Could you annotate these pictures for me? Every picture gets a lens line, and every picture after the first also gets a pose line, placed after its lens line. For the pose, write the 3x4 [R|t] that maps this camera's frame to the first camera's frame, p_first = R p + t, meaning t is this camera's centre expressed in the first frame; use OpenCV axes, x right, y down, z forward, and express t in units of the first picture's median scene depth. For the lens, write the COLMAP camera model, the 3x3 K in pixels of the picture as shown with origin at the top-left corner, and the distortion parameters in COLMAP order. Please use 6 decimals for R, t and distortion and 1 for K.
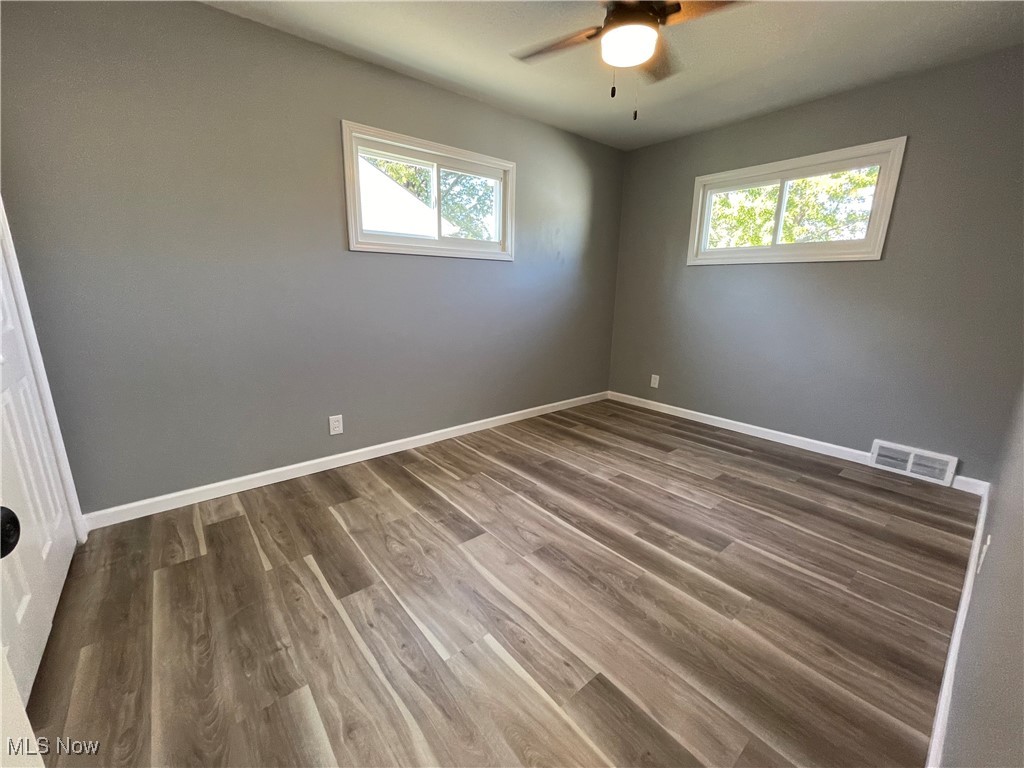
lens RADIAL K [[413.6, 0, 510.2], [0, 413.6, 385.9], [0, 0, 1]] dist [-0.000509, 0.000169]
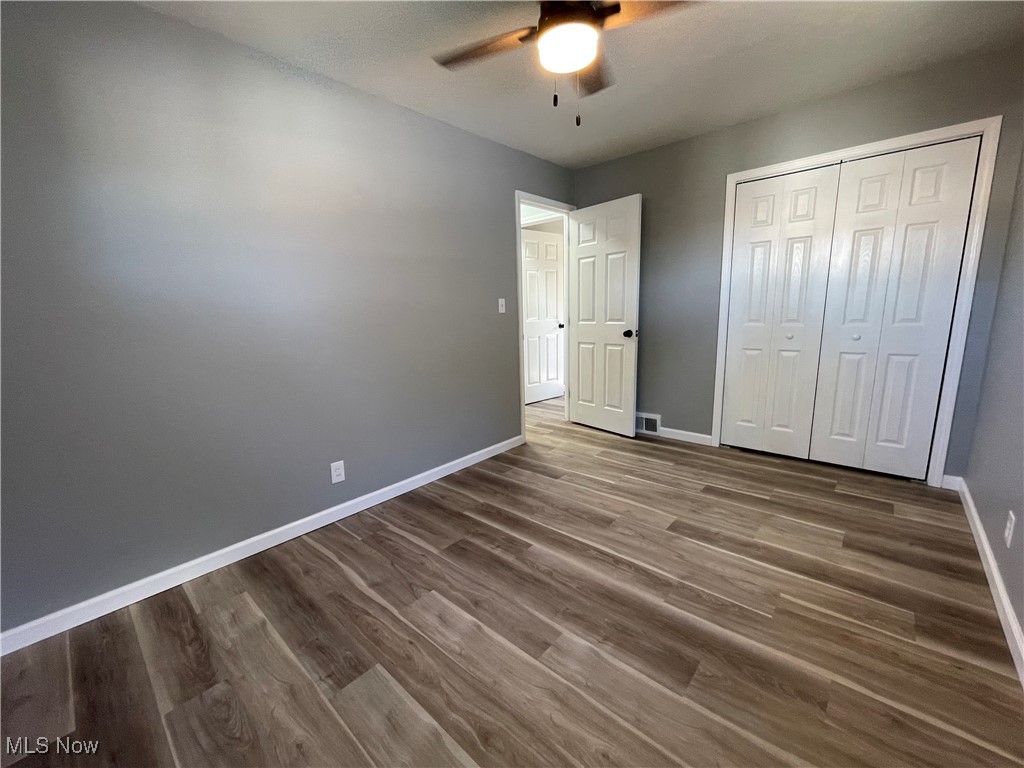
lens RADIAL K [[413.6, 0, 508.6], [0, 413.6, 380.1], [0, 0, 1]] dist [-0.000509, 0.000169]
pose [[-0.989462, 0.047163, -0.136893, 0.463929], [-0.011552, 0.916733, 0.399334, -0.420910], [0.144328, 0.396707, -0.906528, 1.701750]]
